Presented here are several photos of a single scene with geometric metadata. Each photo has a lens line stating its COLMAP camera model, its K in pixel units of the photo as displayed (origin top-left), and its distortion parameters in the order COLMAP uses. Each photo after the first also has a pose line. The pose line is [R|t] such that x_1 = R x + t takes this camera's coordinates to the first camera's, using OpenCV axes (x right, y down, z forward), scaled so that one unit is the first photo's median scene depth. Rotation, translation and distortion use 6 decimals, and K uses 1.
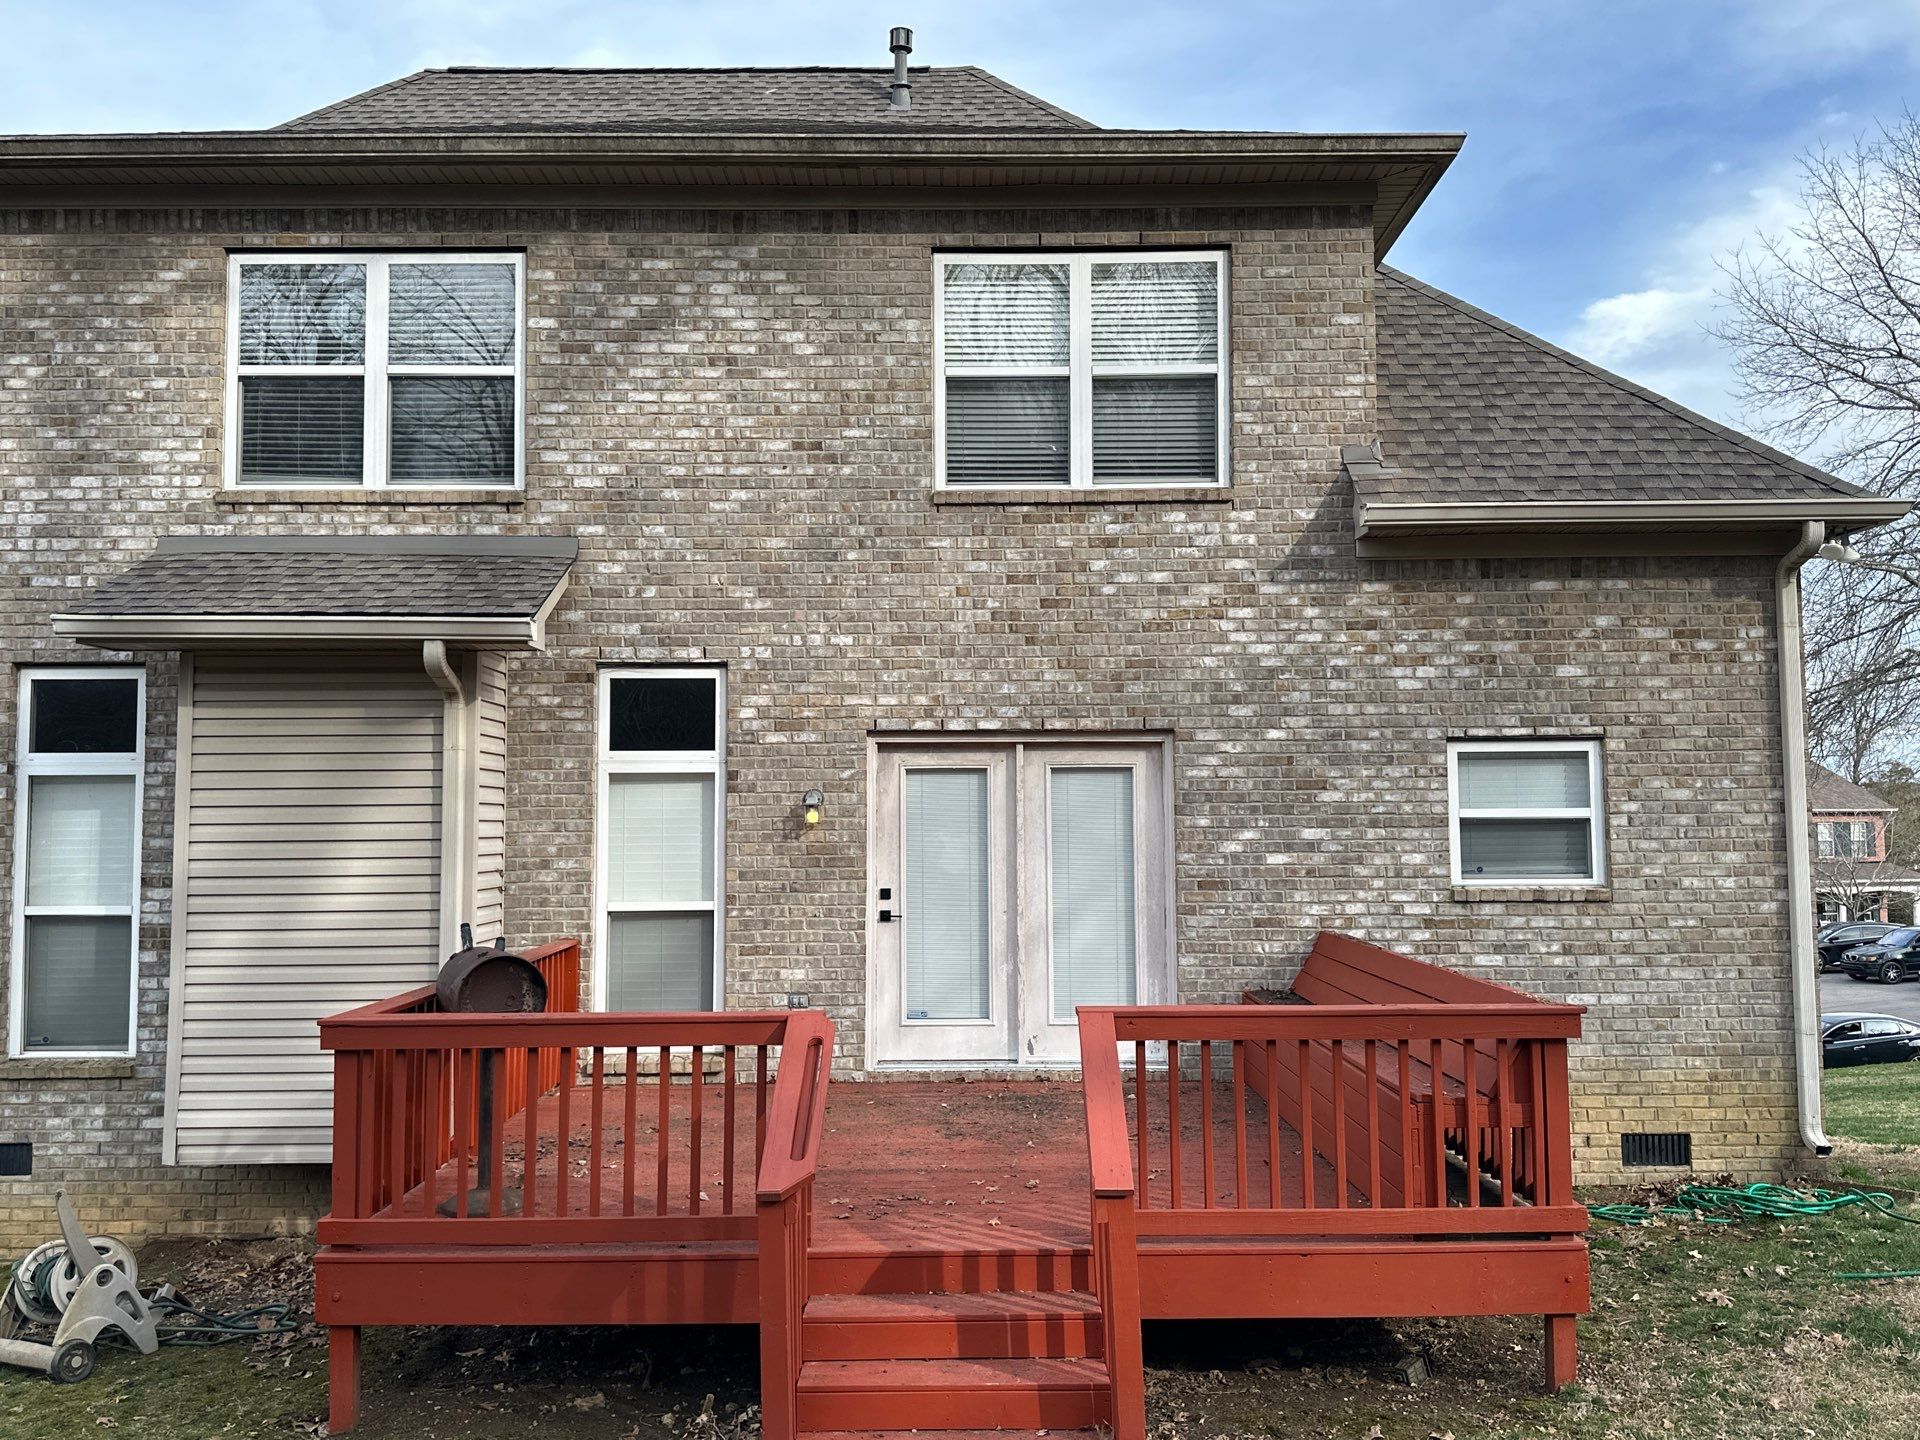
lens RADIAL K [[1535.7, 0, 937.0], [0, 1535.7, 724.5], [0, 0, 1]] dist [0.121639, -0.189006]
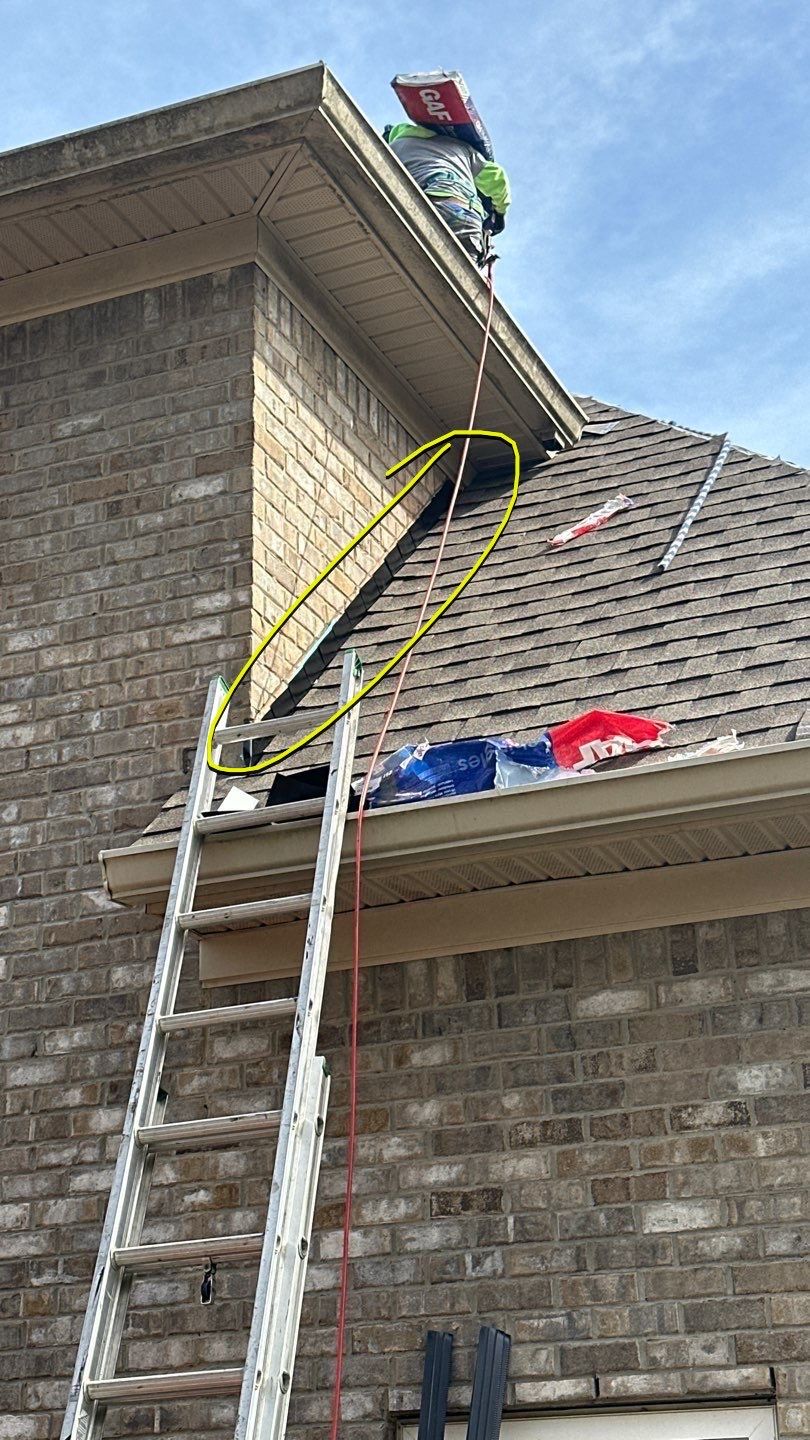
lens RADIAL K [[2302.8, 0, 405.0], [0, 2302.8, 720.0], [0, 0, 1]] dist [0.145609, -0.048440]
pose [[0.918104, -0.152952, -0.365637, 0.570159], [0.032569, 0.948531, -0.315004, 0.027384], [0.394999, 0.277298, 0.875832, 0.439206]]
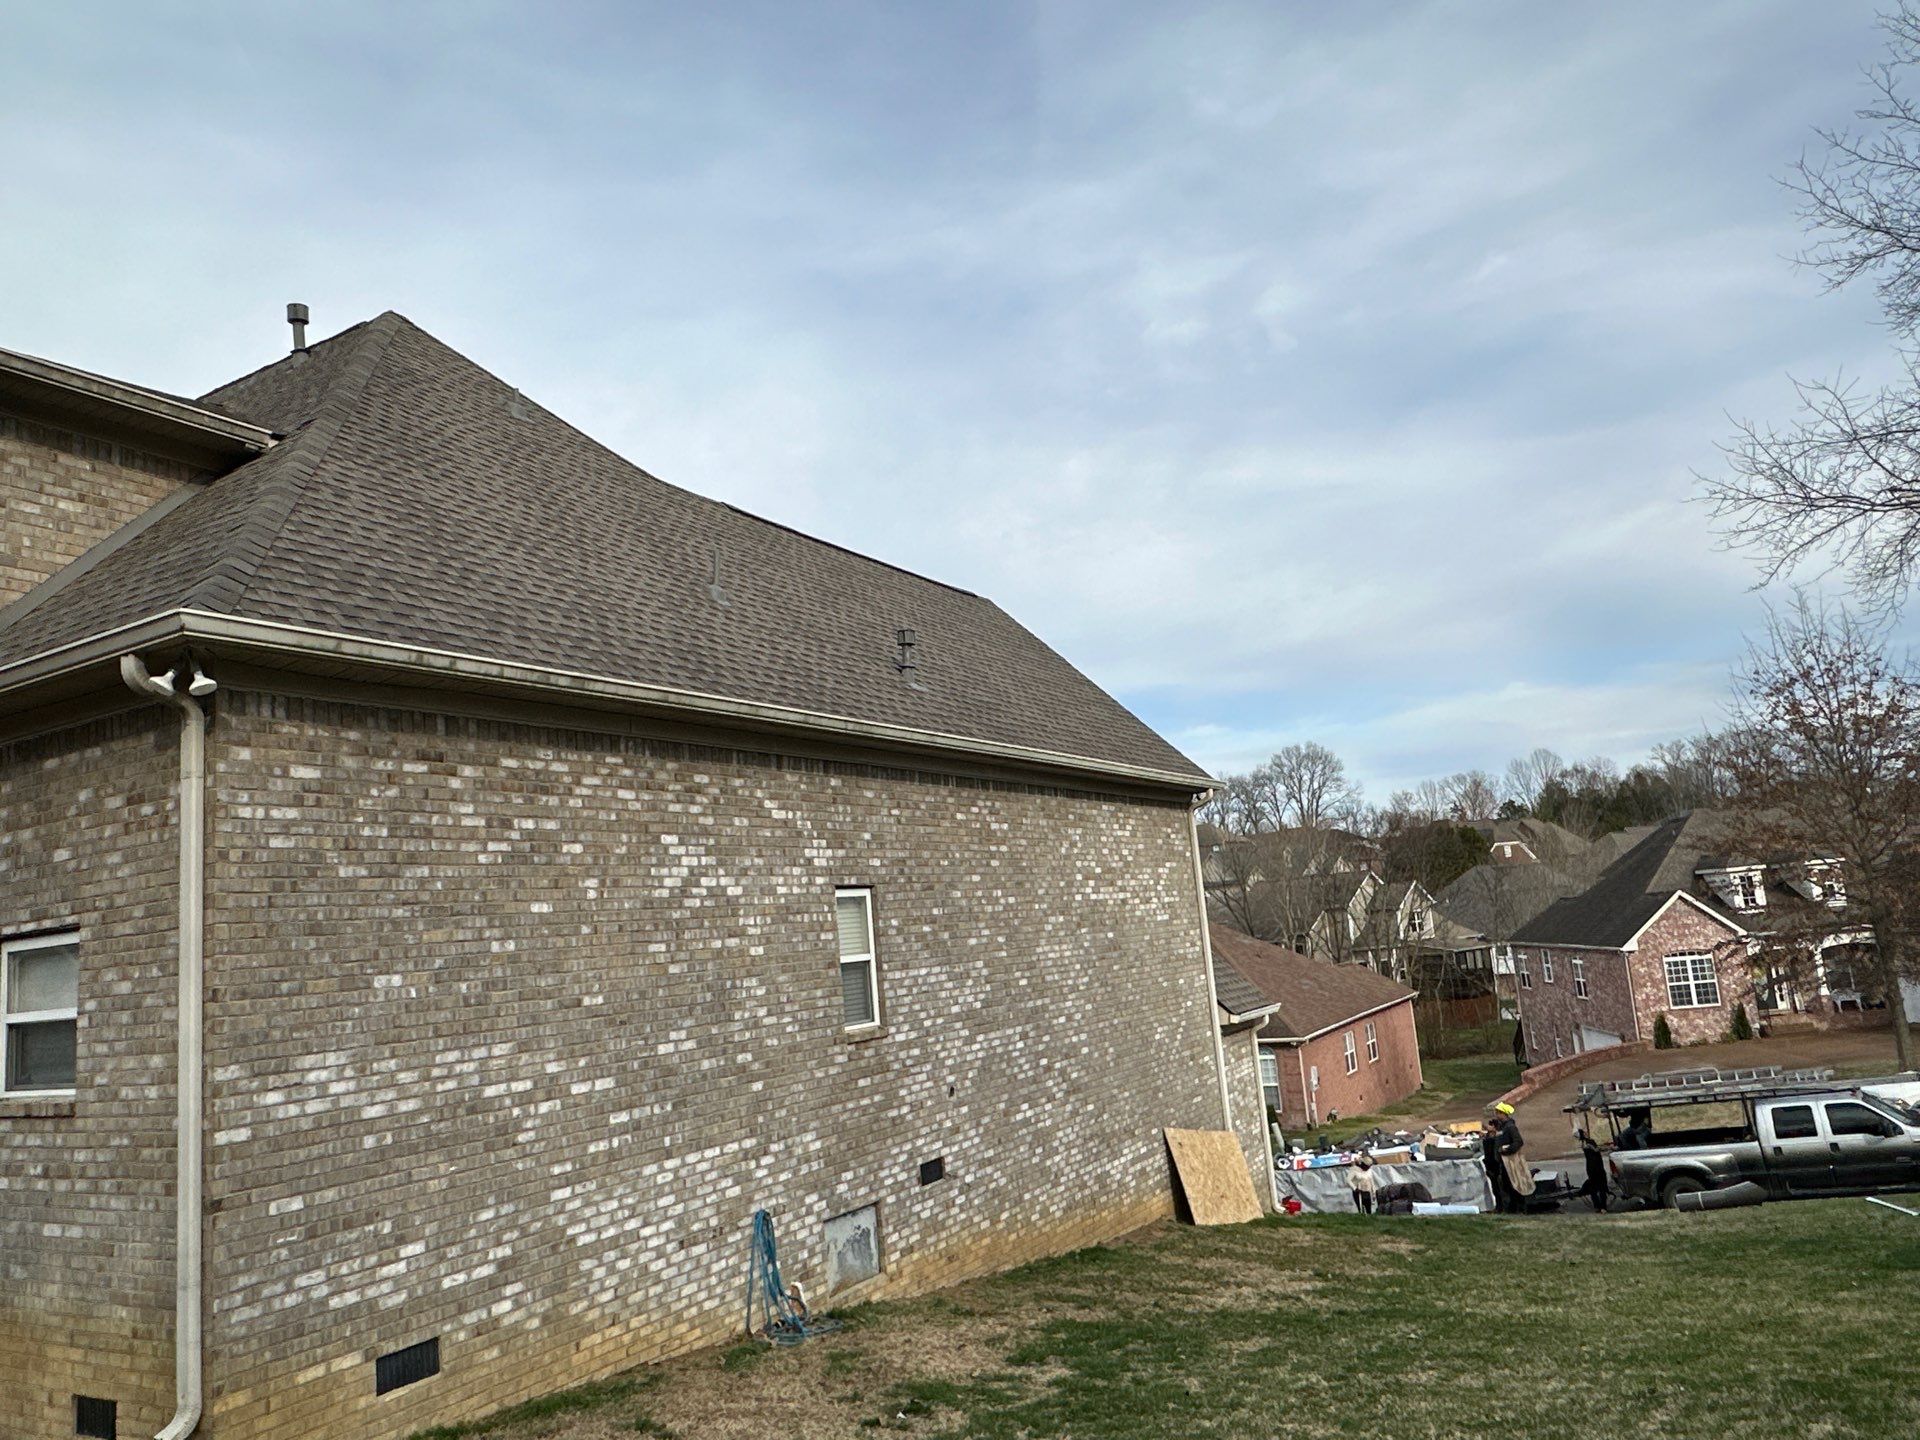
lens RADIAL K [[1346.8, 0, 960.0], [0, 1346.8, 720.0], [0, 0, 1]] dist [-0.002345, -0.002162]
pose [[0.862113, -0.145871, -0.485267, 1.240153], [0.109138, 0.988645, -0.103295, 0.025583], [0.494824, 0.036091, 0.868243, 0.577060]]
